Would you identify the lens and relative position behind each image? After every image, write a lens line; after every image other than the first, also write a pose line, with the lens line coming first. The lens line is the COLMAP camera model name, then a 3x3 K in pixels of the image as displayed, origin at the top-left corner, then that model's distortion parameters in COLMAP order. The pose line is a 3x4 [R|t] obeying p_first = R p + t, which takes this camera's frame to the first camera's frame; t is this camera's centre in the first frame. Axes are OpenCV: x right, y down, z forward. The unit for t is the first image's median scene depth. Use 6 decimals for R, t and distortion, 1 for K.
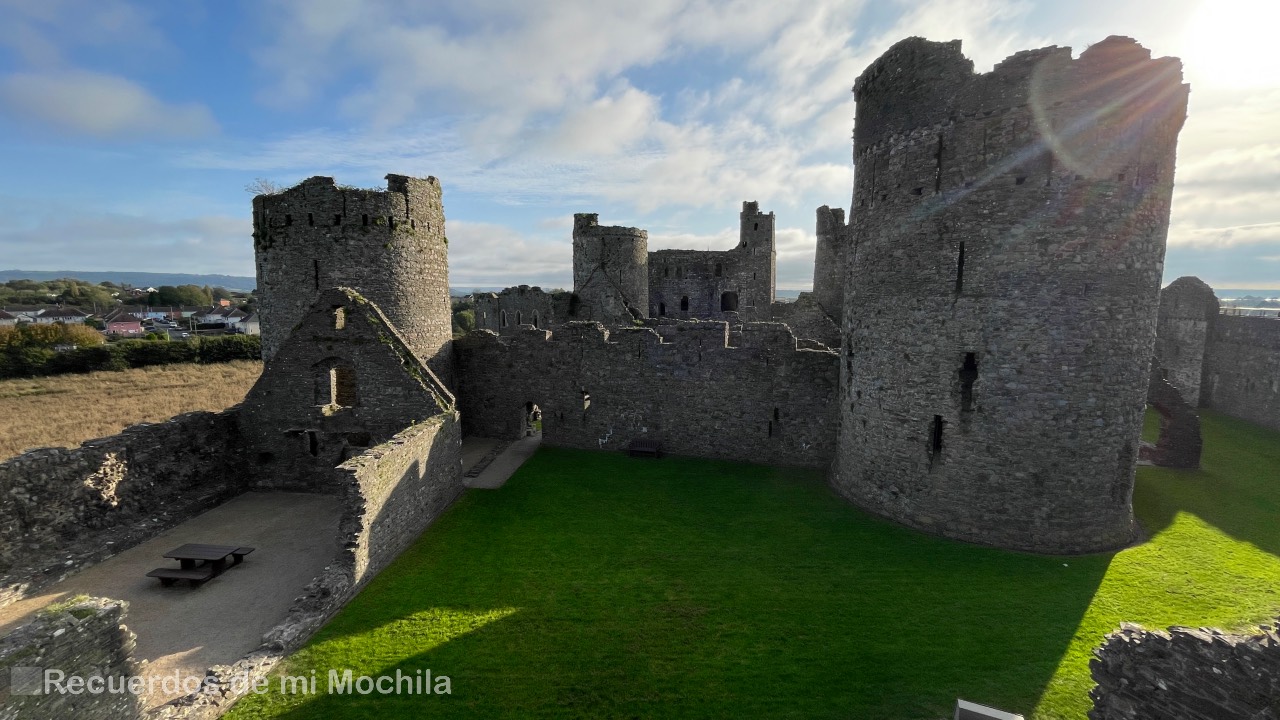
lens RADIAL K [[522.0, 0, 640.3], [0, 522.0, 357.4], [0, 0, 1]] dist [-0.001528, -0.000193]
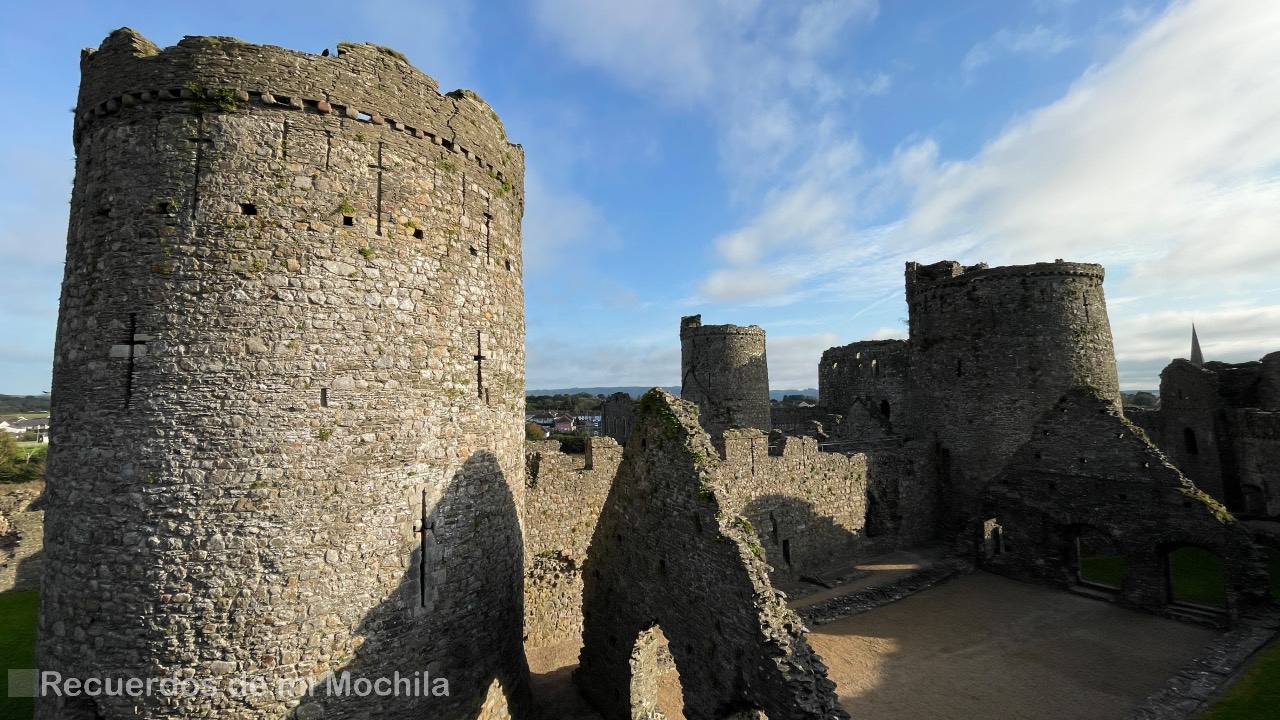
lens RADIAL K [[522.0, 0, 634.2], [0, 522.0, 360.4], [0, 0, 1]] dist [-0.001528, -0.000193]
pose [[0.720792, -0.066557, -0.689948, 0.451768], [-0.069142, 0.983511, -0.167109, -0.028497], [0.689694, 0.168155, 0.704305, 0.262198]]
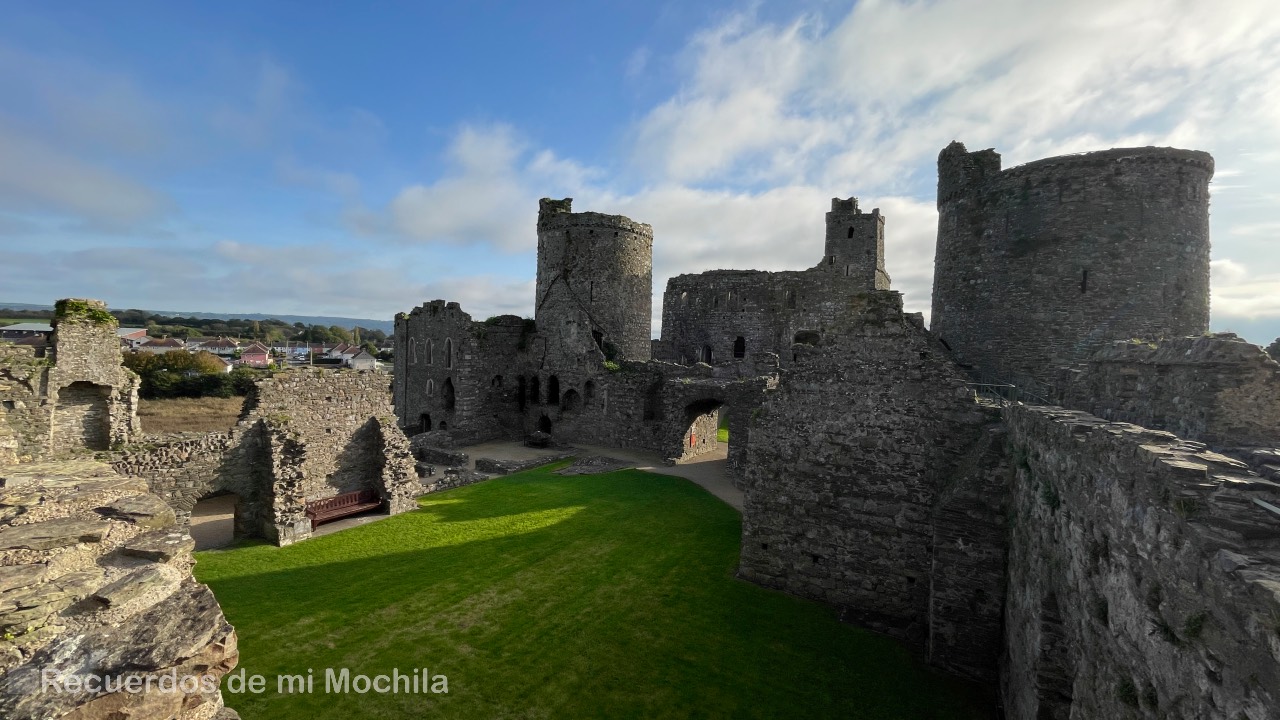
lens RADIAL K [[522.0, 0, 640.7], [0, 522.0, 363.8], [0, 0, 1]] dist [-0.001528, -0.000193]
pose [[0.969227, 0.042494, -0.242471, 0.161086], [-0.064643, 0.994356, -0.084133, -0.019759], [0.237528, 0.097218, 0.966504, 0.394278]]
